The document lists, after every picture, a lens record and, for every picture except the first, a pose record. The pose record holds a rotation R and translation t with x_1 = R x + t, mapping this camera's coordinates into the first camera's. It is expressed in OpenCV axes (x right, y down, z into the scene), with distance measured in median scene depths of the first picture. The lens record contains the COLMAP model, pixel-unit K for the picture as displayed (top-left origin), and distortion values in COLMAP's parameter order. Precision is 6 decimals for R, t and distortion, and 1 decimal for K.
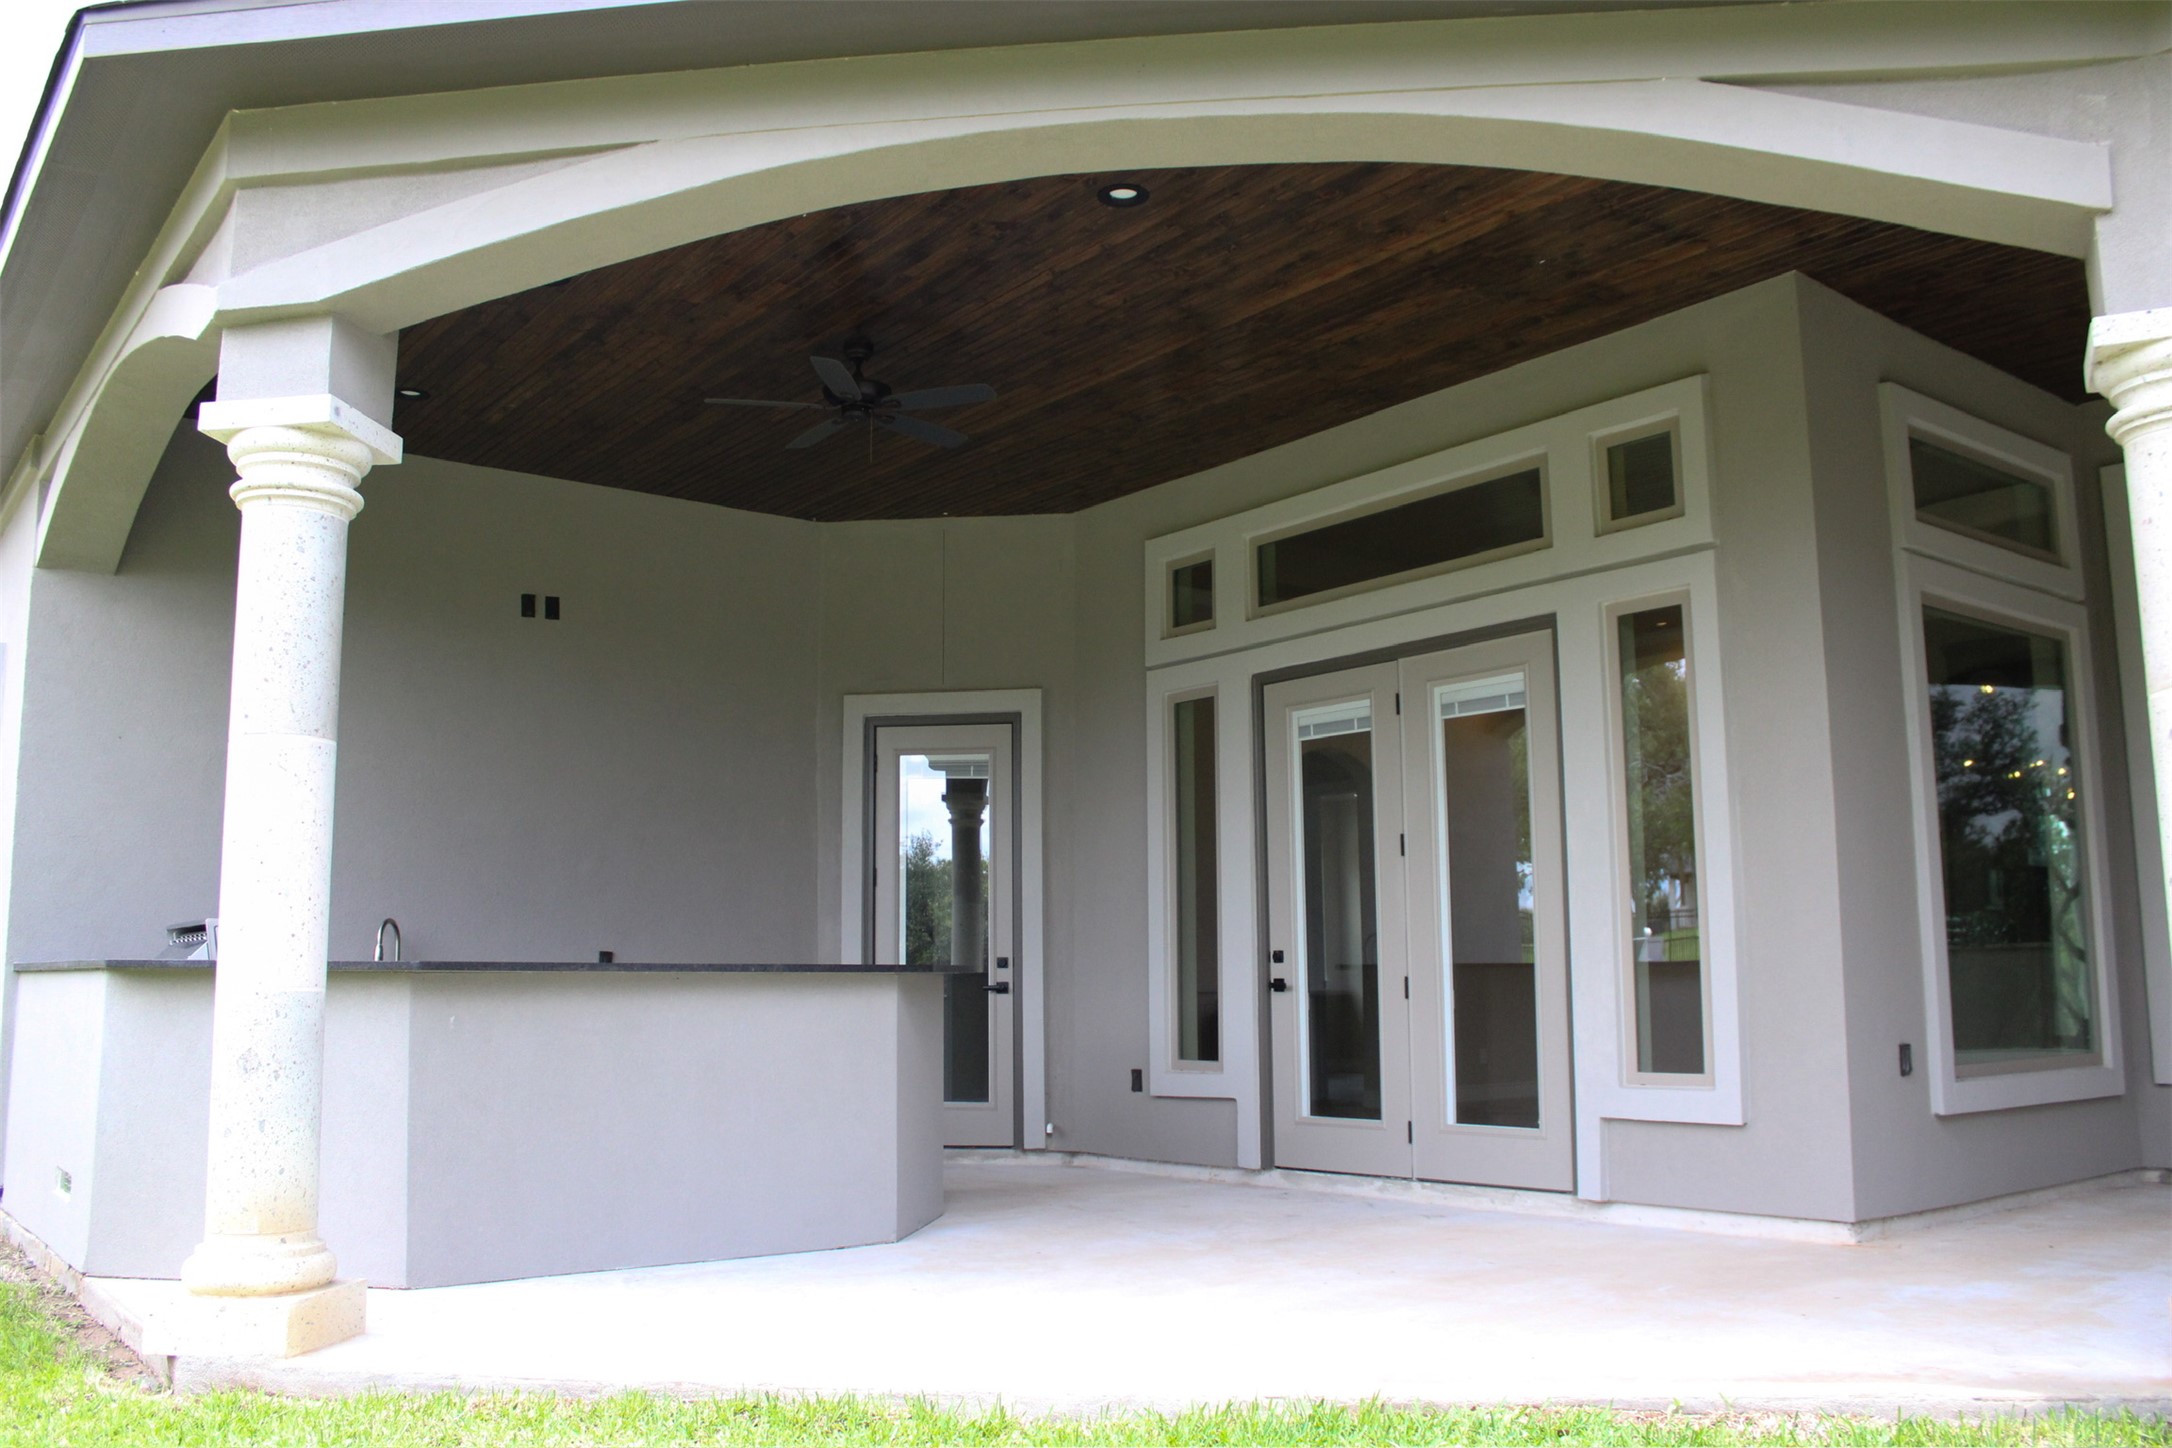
lens RADIAL K [[1765.0, 0, 1086.0], [0, 1765.0, 724.0], [0, 0, 1]] dist [-0.210360, 0.187385]
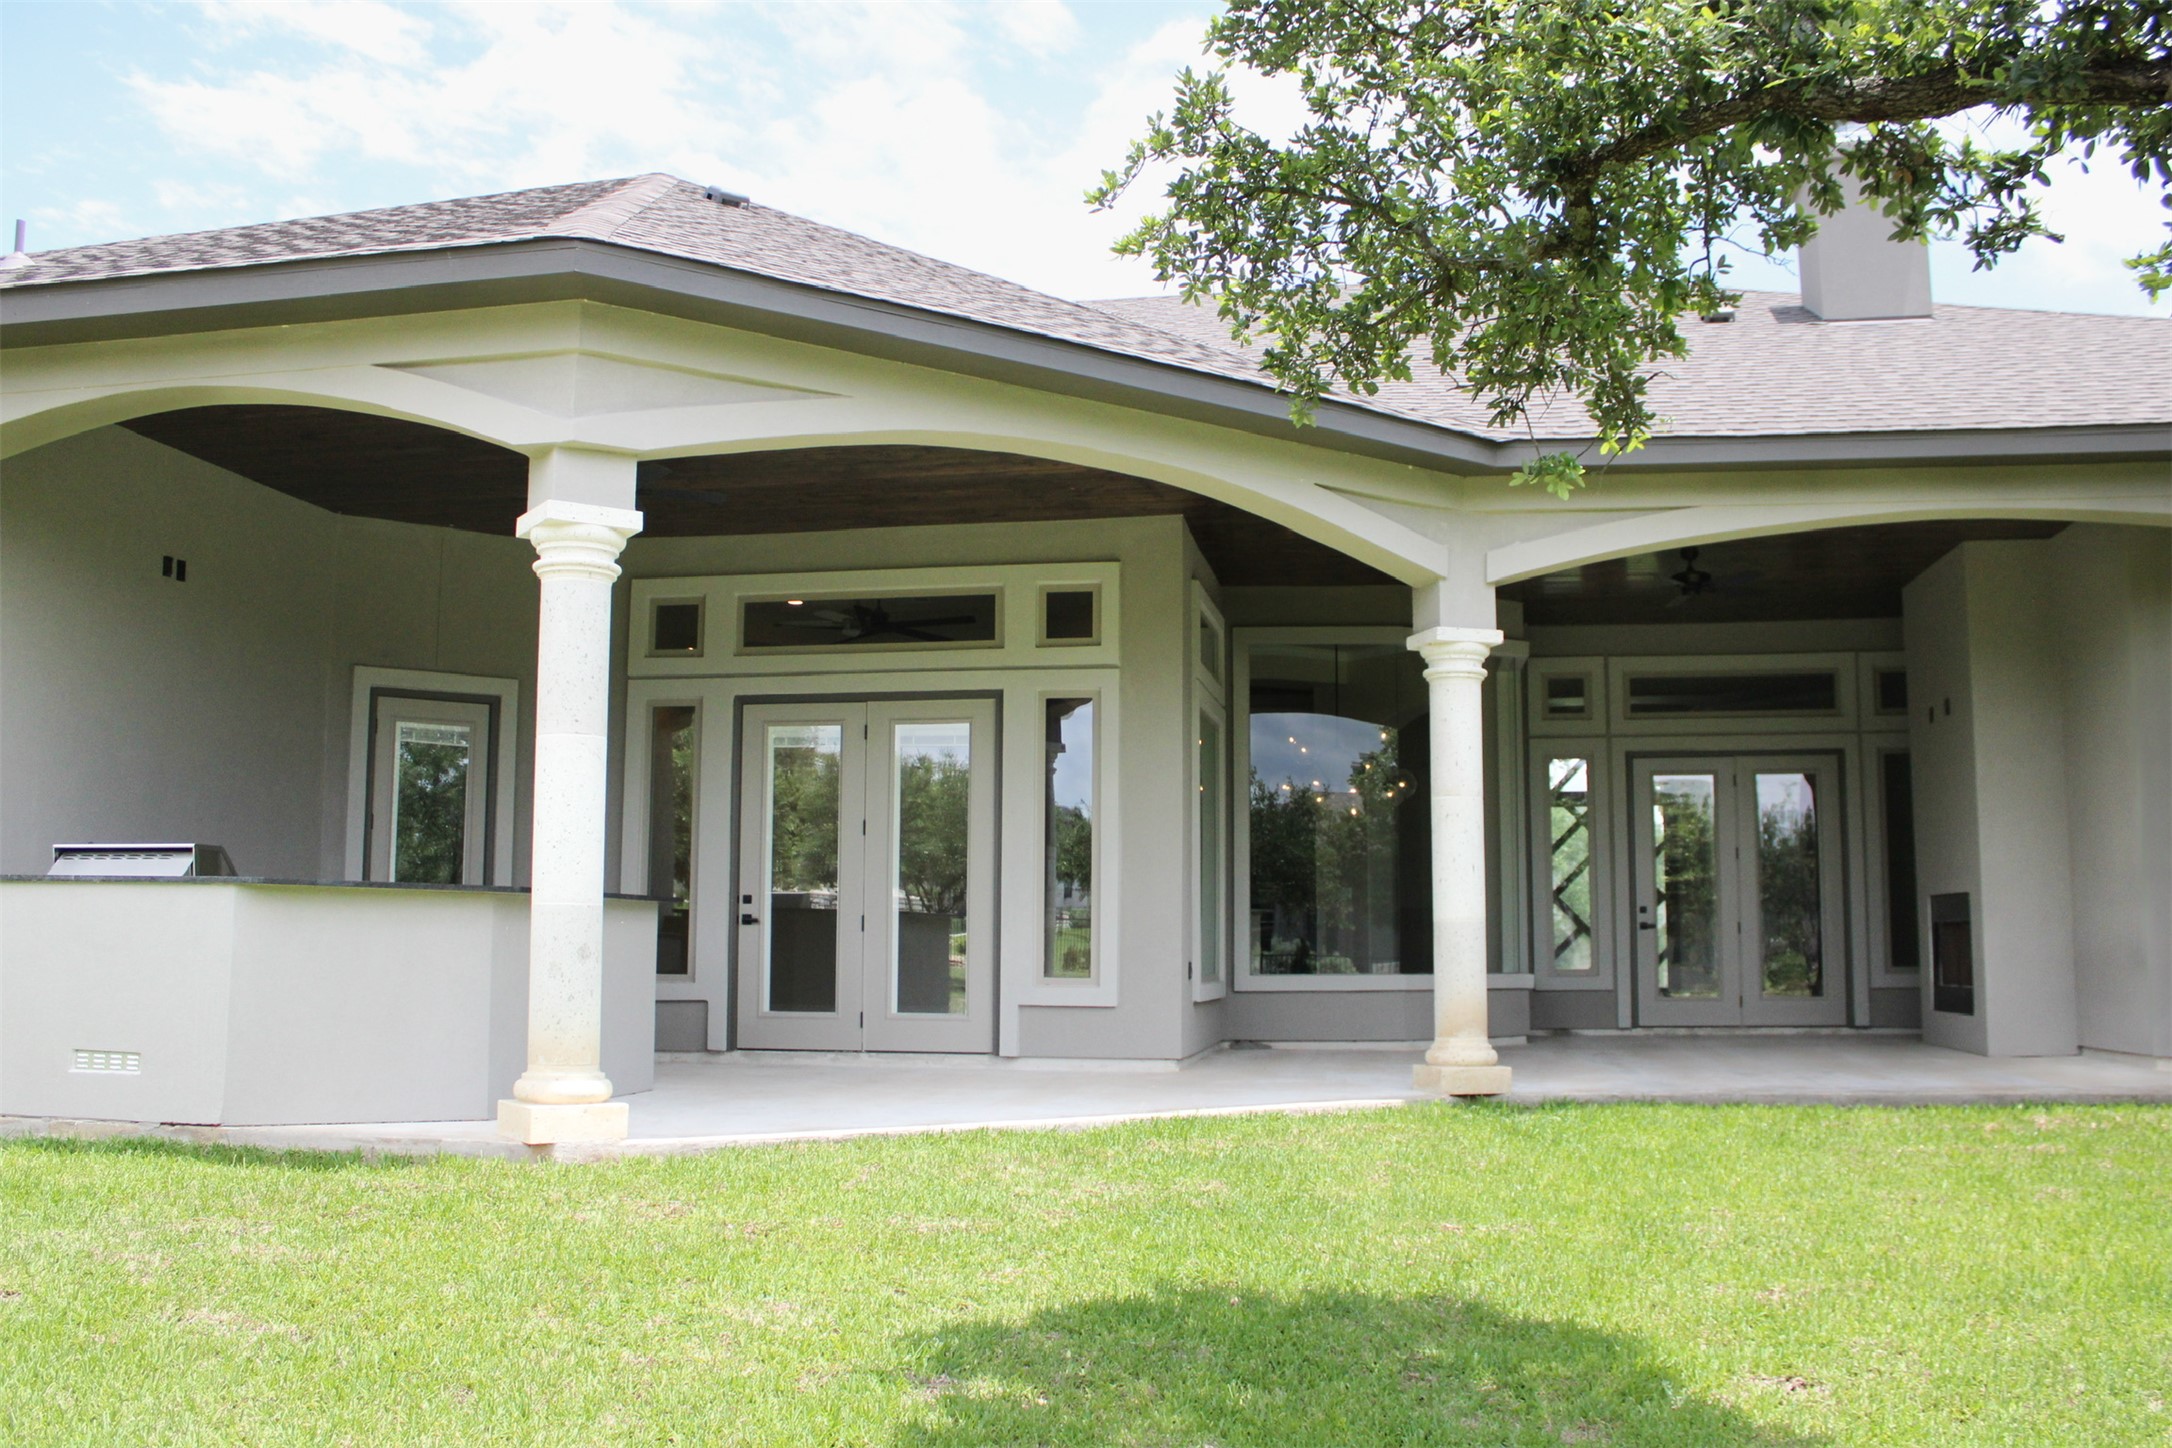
lens RADIAL K [[1765.0, 0, 1086.0], [0, 1765.0, 724.0], [0, 0, 1]] dist [-0.210360, 0.187385]
pose [[0.745269, 0.089305, 0.660756, -0.710003], [-0.104319, 0.994403, -0.016738, -0.013424], [-0.658553, -0.056455, 0.750414, -0.252029]]
